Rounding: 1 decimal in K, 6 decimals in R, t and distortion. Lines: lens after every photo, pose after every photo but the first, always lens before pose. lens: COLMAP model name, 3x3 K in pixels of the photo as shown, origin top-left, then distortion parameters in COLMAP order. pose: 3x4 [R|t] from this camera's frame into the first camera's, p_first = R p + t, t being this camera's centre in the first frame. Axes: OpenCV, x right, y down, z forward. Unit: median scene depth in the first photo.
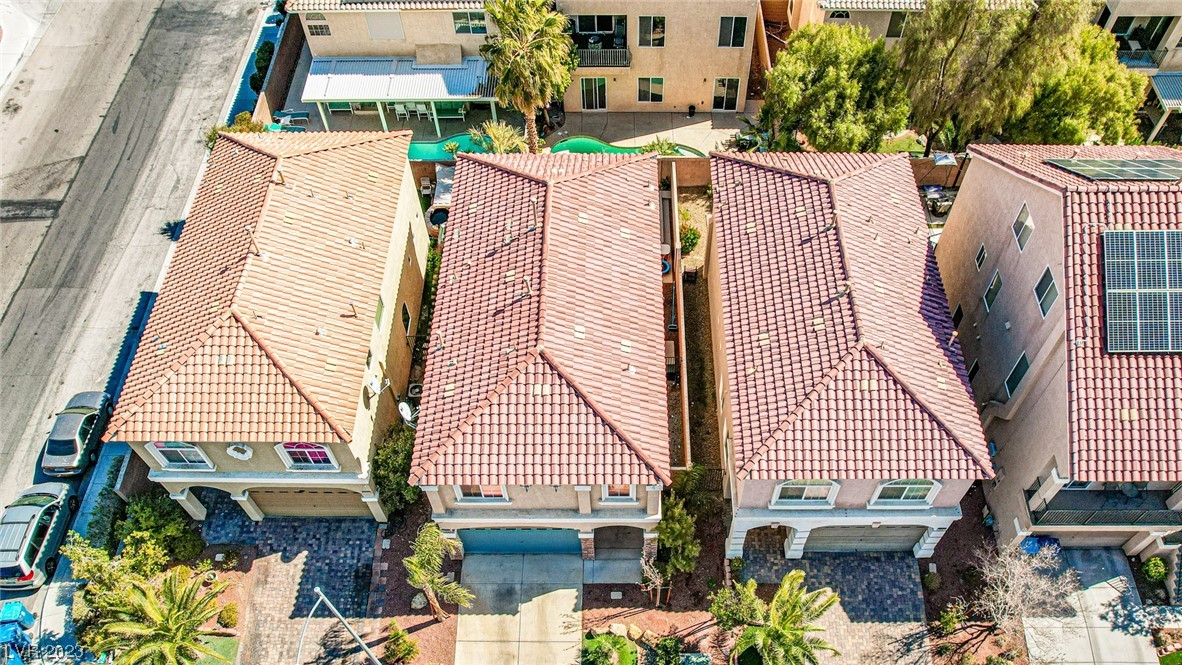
lens RADIAL K [[768.0, 0, 641.5], [0, 768.0, 542.9], [0, 0, 1]] dist [-0.046893, 0.018484]
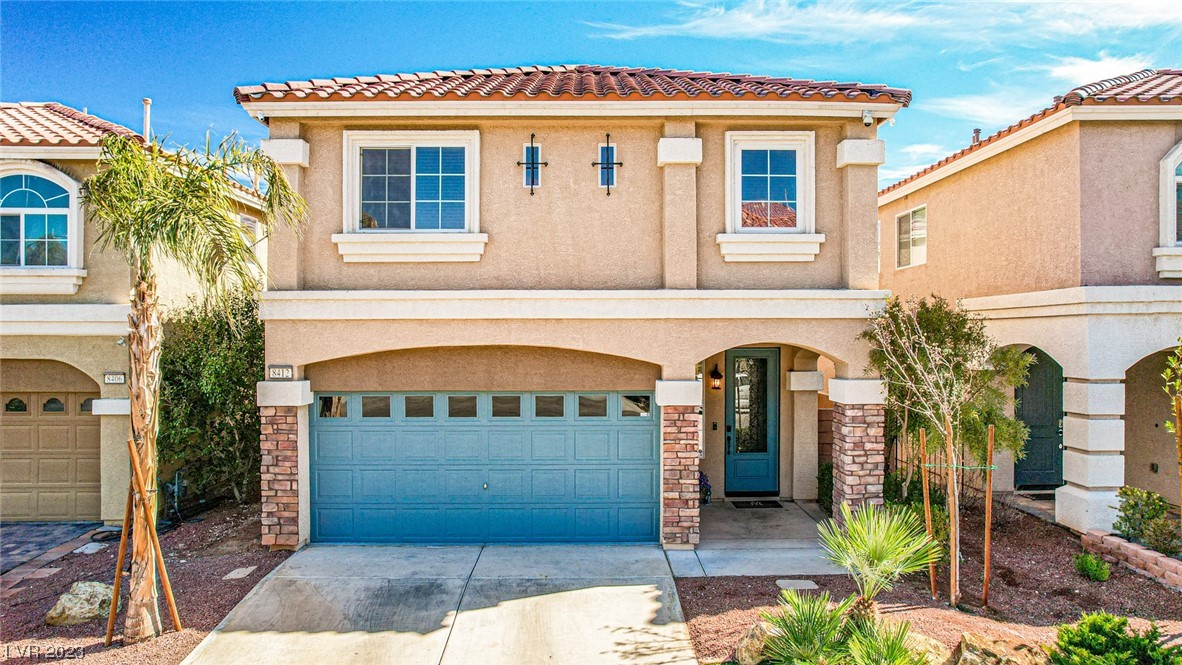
lens RADIAL K [[768.0, 0, 599.1], [0, 768.0, 367.4], [0, 0, 1]] dist [-0.046893, 0.018484]
pose [[0.999711, -0.023809, 0.003319, -0.106148], [0.014543, 0.489087, -0.872114, 0.276210], [0.019140, 0.871910, 0.489292, 0.794492]]
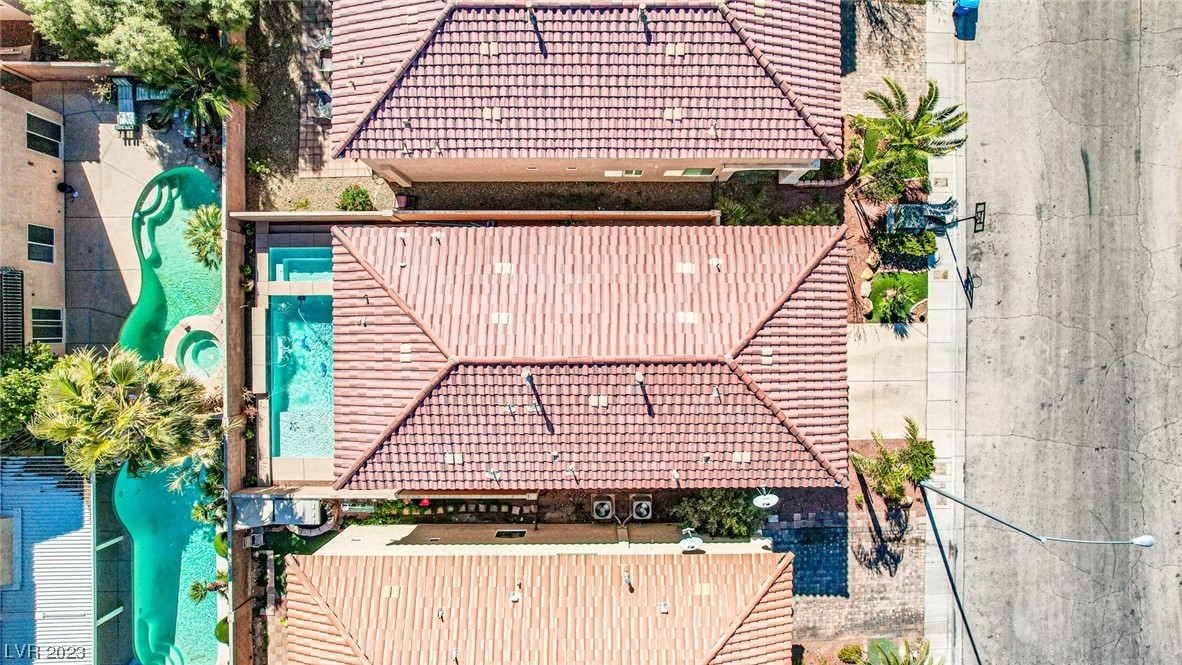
lens RADIAL K [[768.0, 0, 601.6], [0, 768.0, 328.1], [0, 0, 1]] dist [-0.046893, 0.018484]
pose [[0.012852, -0.999839, -0.012544, -0.074925], [0.883050, 0.005464, 0.469248, -0.706575], [-0.469104, -0.017108, 0.882977, 0.226002]]
